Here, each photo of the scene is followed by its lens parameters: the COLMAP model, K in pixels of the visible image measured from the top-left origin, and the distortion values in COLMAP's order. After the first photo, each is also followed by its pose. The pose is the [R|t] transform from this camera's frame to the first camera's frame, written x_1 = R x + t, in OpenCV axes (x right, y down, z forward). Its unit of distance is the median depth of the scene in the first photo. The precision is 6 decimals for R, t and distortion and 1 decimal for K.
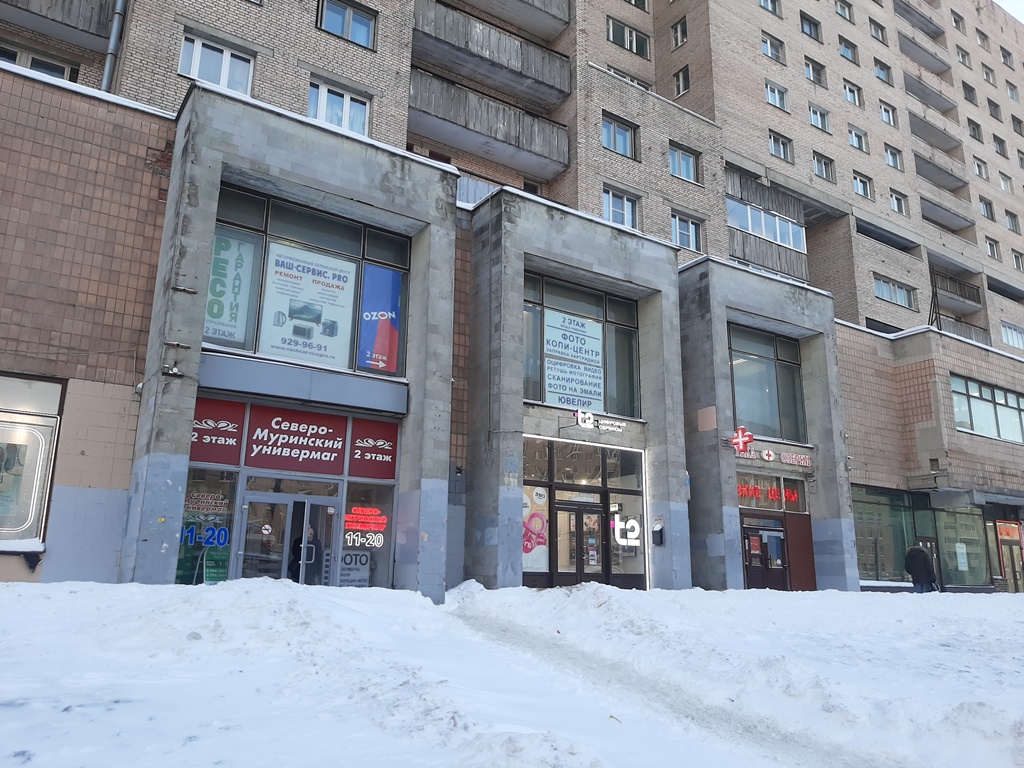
lens RADIAL K [[775.3, 0, 501.0], [0, 775.3, 374.5], [0, 0, 1]] dist [0.005729, -0.006602]
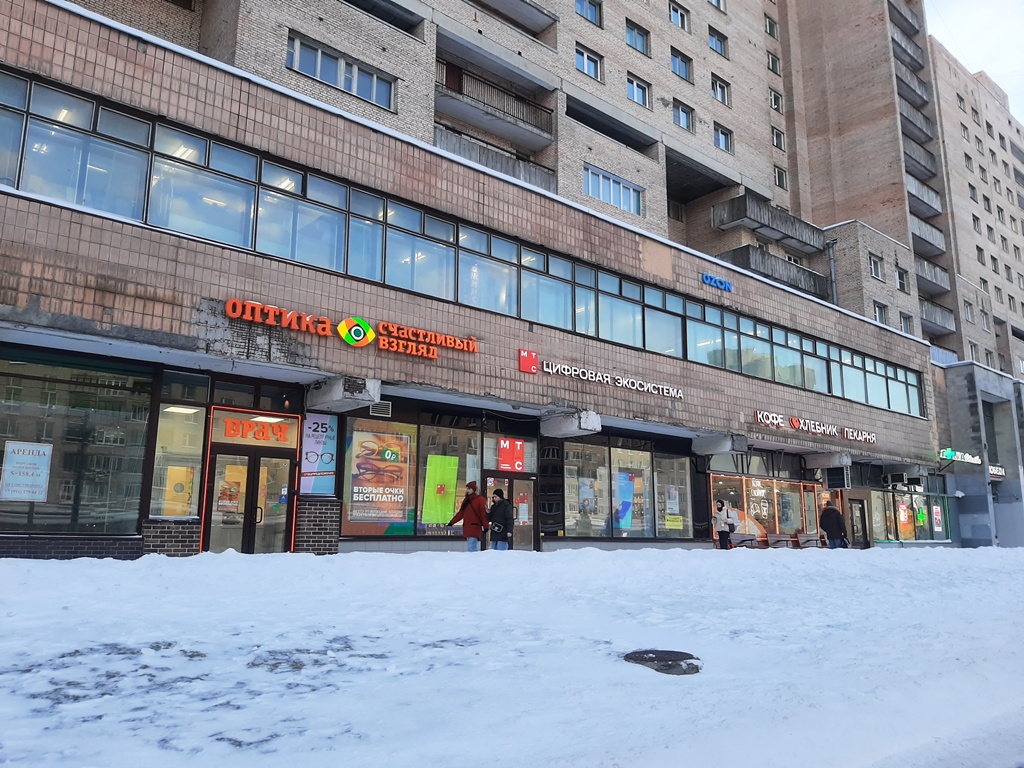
lens RADIAL K [[775.2, 0, 516.5], [0, 775.2, 381.1], [0, 0, 1]] dist [0.096043, -0.166471]
pose [[0.990183, 0.009626, 0.139444, 0.272431], [-0.016990, 0.998517, 0.051716, 0.050653], [-0.138739, -0.053578, 0.988879, 0.170255]]
